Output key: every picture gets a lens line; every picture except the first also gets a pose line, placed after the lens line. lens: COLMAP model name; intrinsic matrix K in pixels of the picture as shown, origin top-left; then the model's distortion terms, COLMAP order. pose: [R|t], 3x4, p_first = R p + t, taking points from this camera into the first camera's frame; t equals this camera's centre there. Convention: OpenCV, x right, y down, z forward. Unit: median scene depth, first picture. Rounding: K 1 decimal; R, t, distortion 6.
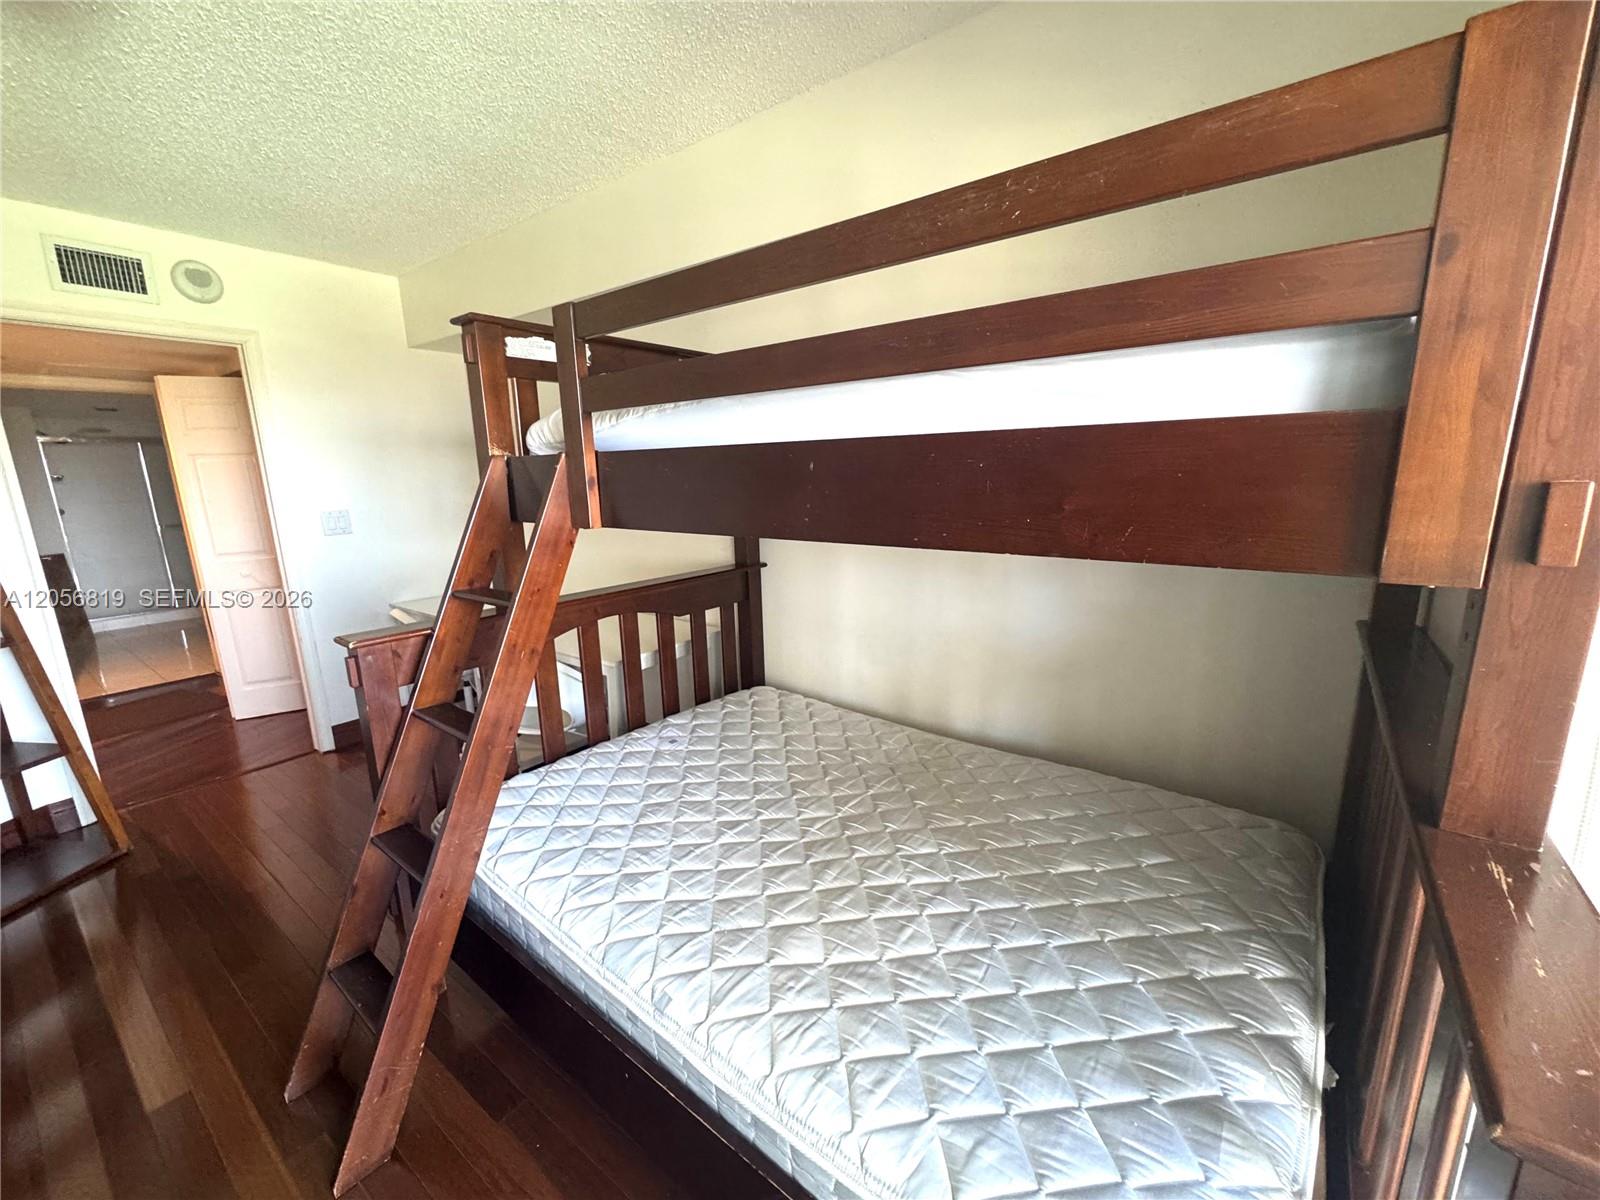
lens RADIAL K [[642.7, 0, 803.1], [0, 642.7, 602.7], [0, 0, 1]] dist [0.002238, 0.000477]
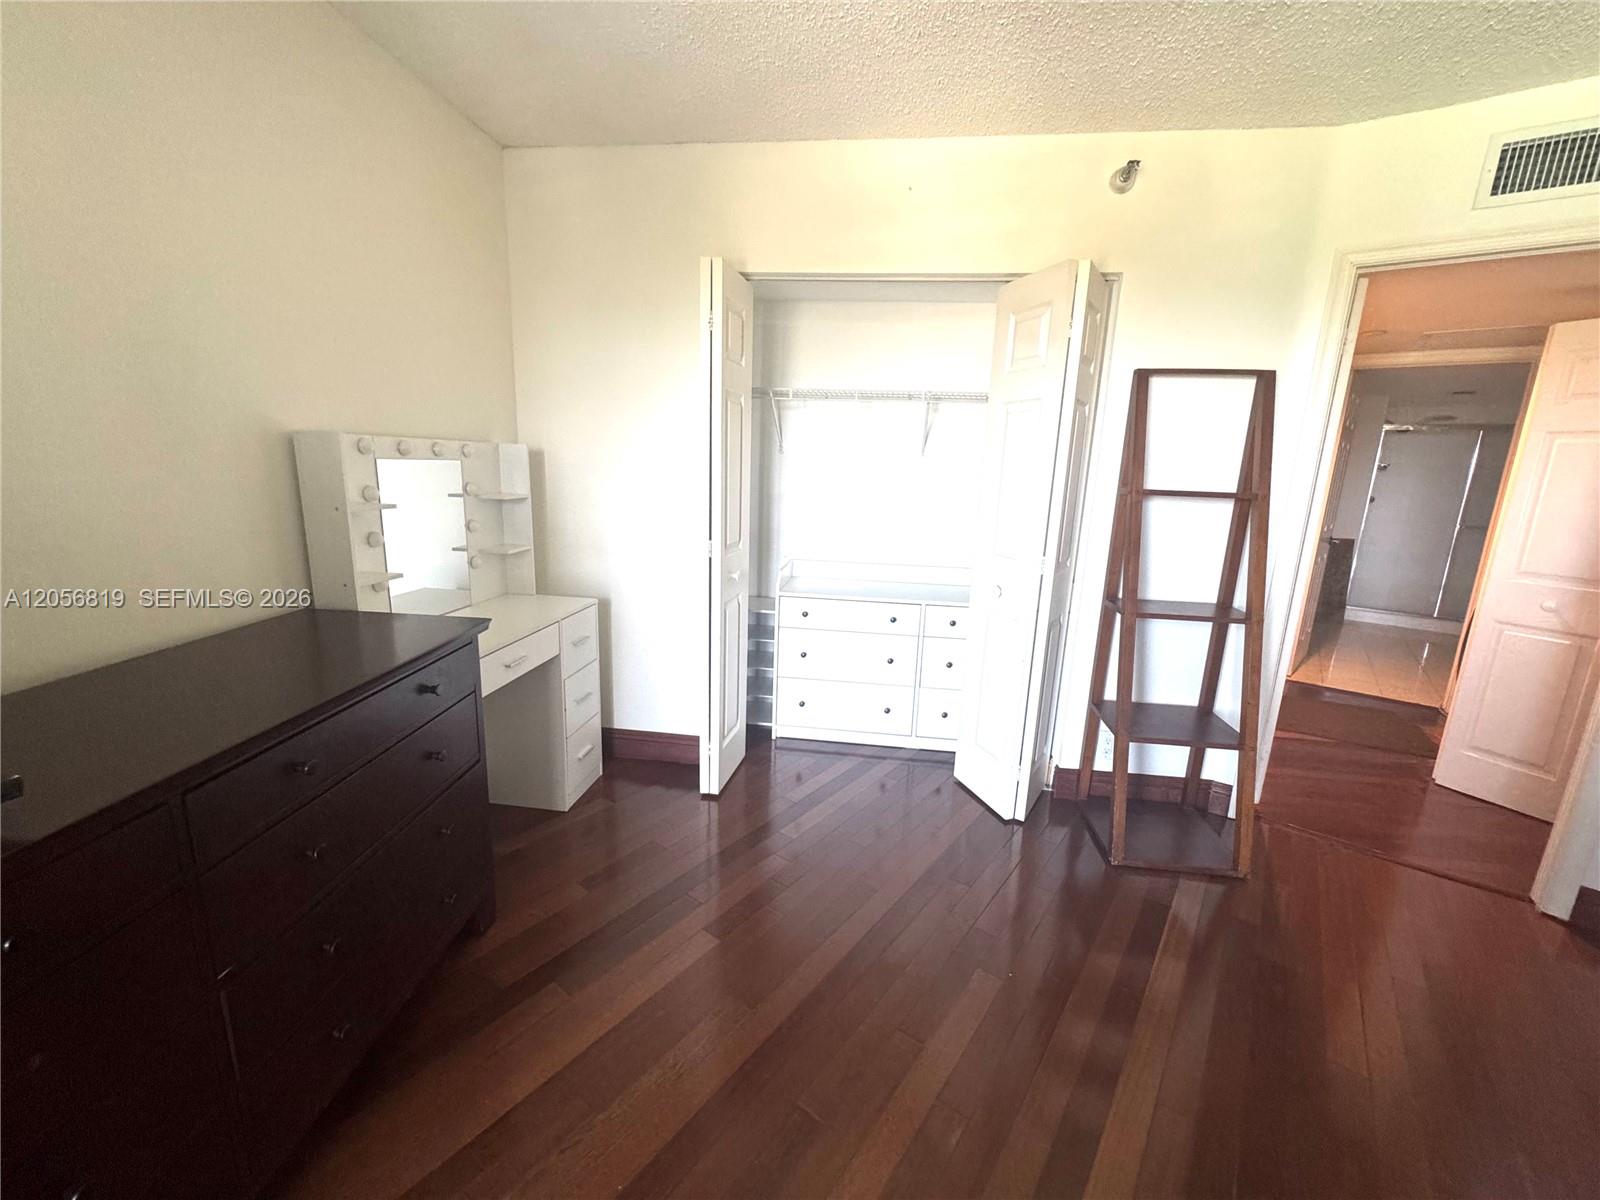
lens RADIAL K [[642.7, 0, 798.7], [0, 642.7, 598.7], [0, 0, 1]] dist [0.002238, 0.000477]
pose [[-0.013977, 0.236946, -0.971422, -0.179617], [-0.241786, 0.941885, 0.233220, -0.019085], [0.970229, 0.238136, 0.044126, 0.183312]]
